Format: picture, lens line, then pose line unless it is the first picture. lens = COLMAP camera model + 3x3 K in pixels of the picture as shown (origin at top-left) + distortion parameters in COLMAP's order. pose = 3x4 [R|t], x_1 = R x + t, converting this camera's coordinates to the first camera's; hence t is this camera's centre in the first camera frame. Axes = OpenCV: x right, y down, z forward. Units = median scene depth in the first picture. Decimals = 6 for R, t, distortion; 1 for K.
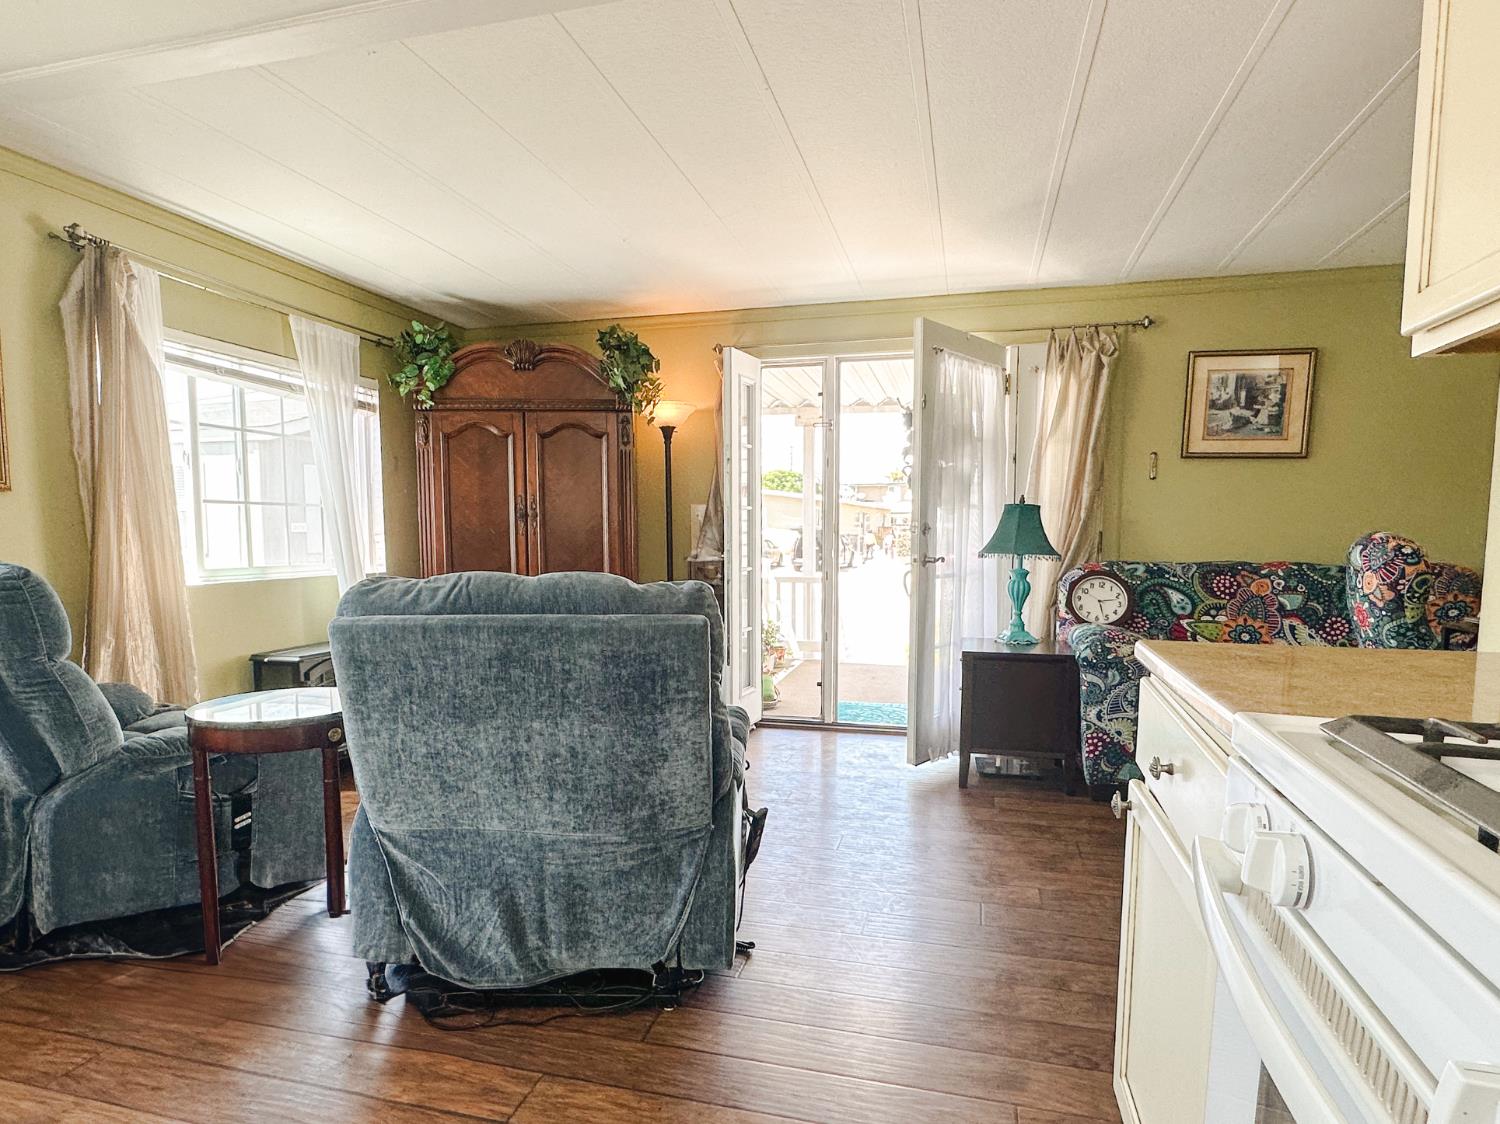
lens RADIAL K [[937.3, 0, 744.6], [0, 937.3, 621.5], [0, 0, 1]] dist [0.003664, 0.001203]
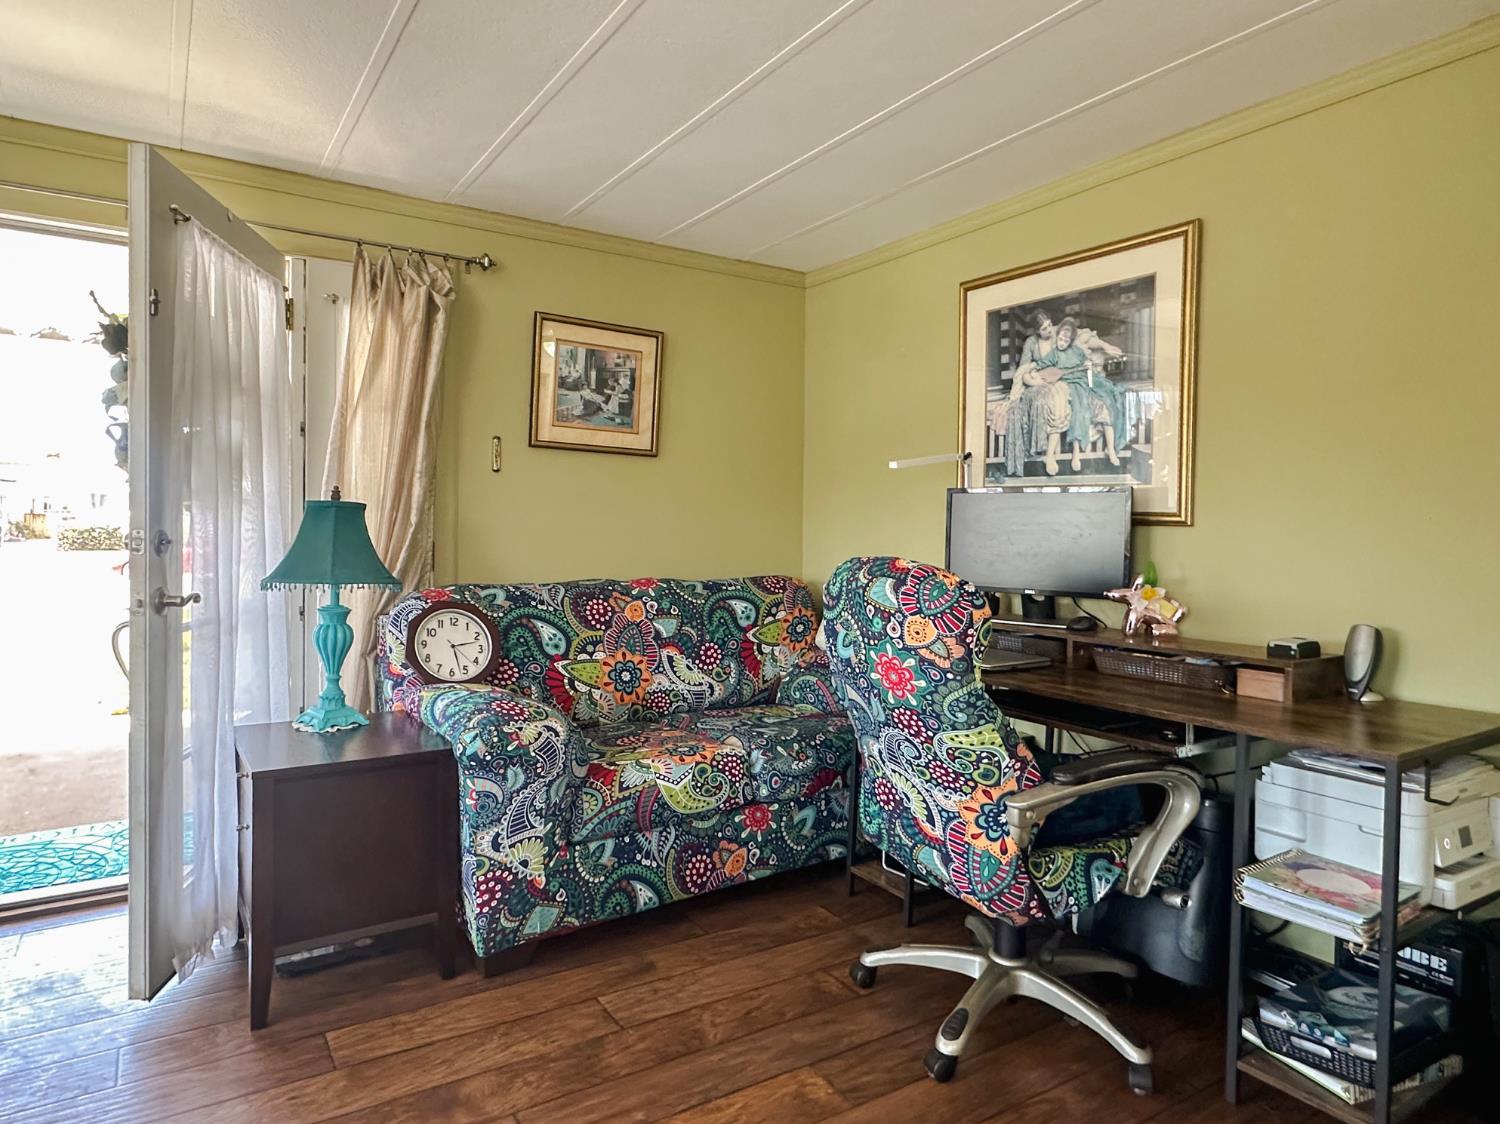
lens RADIAL K [[929.2, 0, 745.9], [0, 929.2, 543.4], [0, 0, 1]] dist [-0.002648, -0.001391]
pose [[0.695310, -0.005151, 0.718692, 0.042628], [0.057668, 0.997150, -0.048645, -0.050931], [-0.716393, 0.075268, 0.693625, 0.374633]]
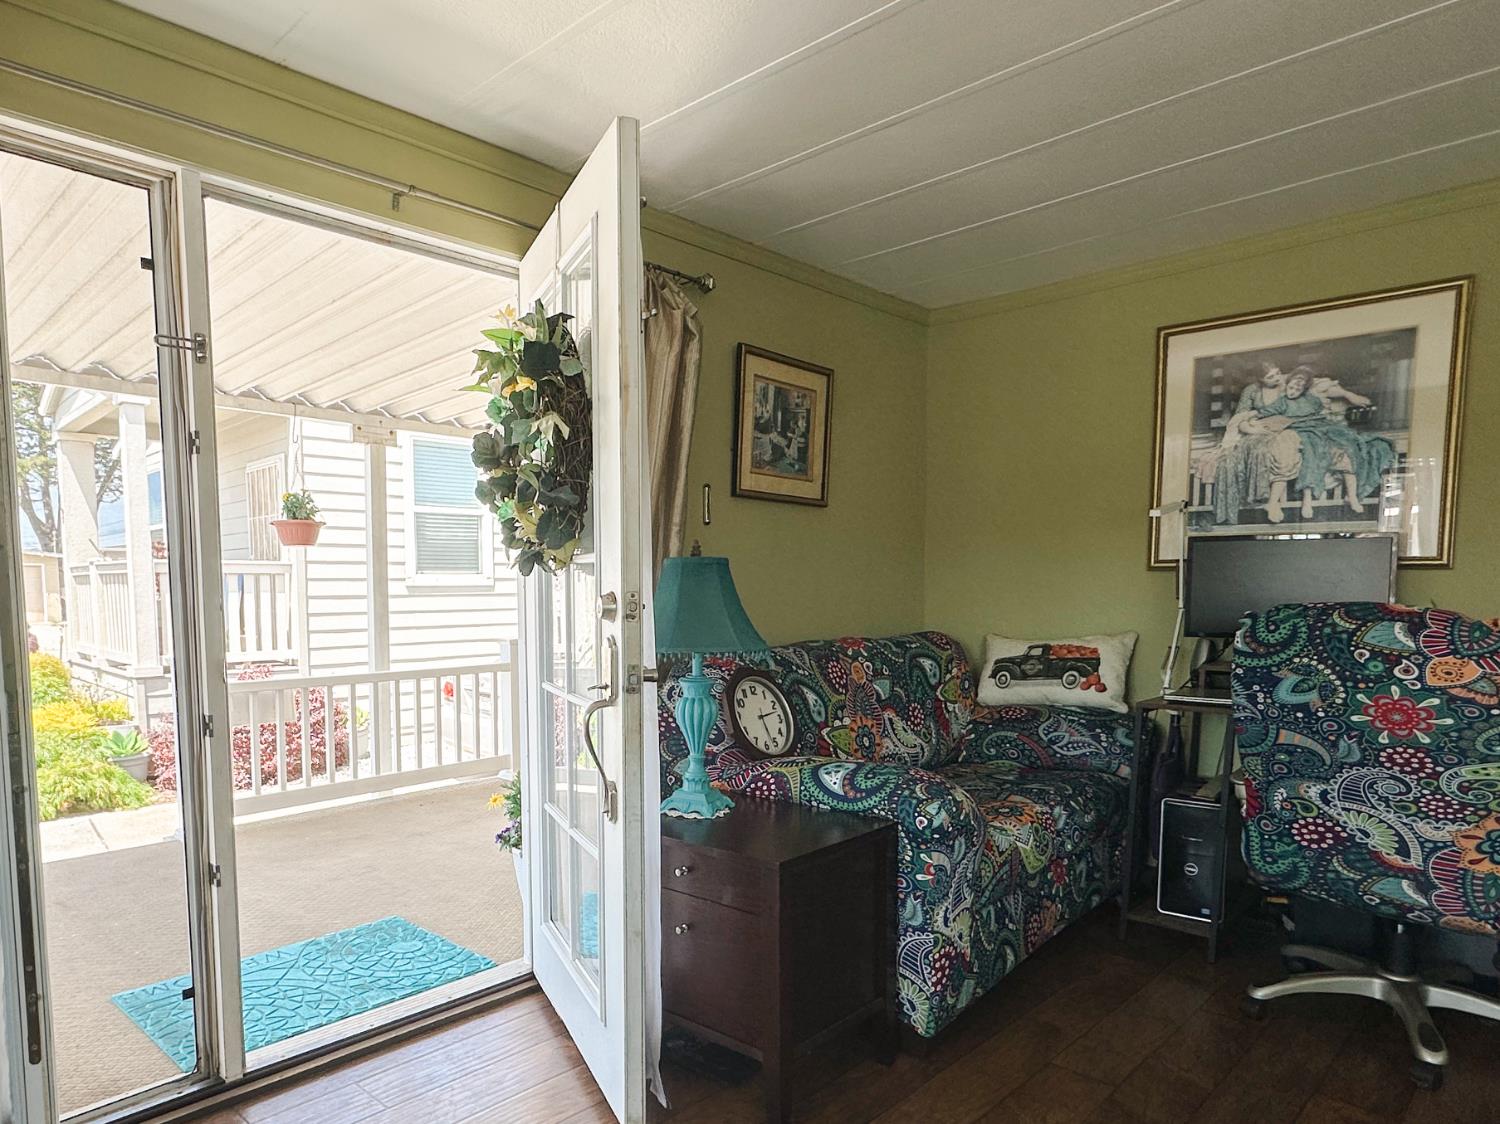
lens RADIAL K [[984.7, 0, 748.2], [0, 984.7, 673.6], [0, 0, 1]] dist [0.001436, 0.000929]
pose [[0.510848, -0.082632, 0.855691, -0.175664], [0.093406, 0.994812, 0.040303, -0.076904], [-0.854582, 0.059338, 0.515916, 0.669170]]
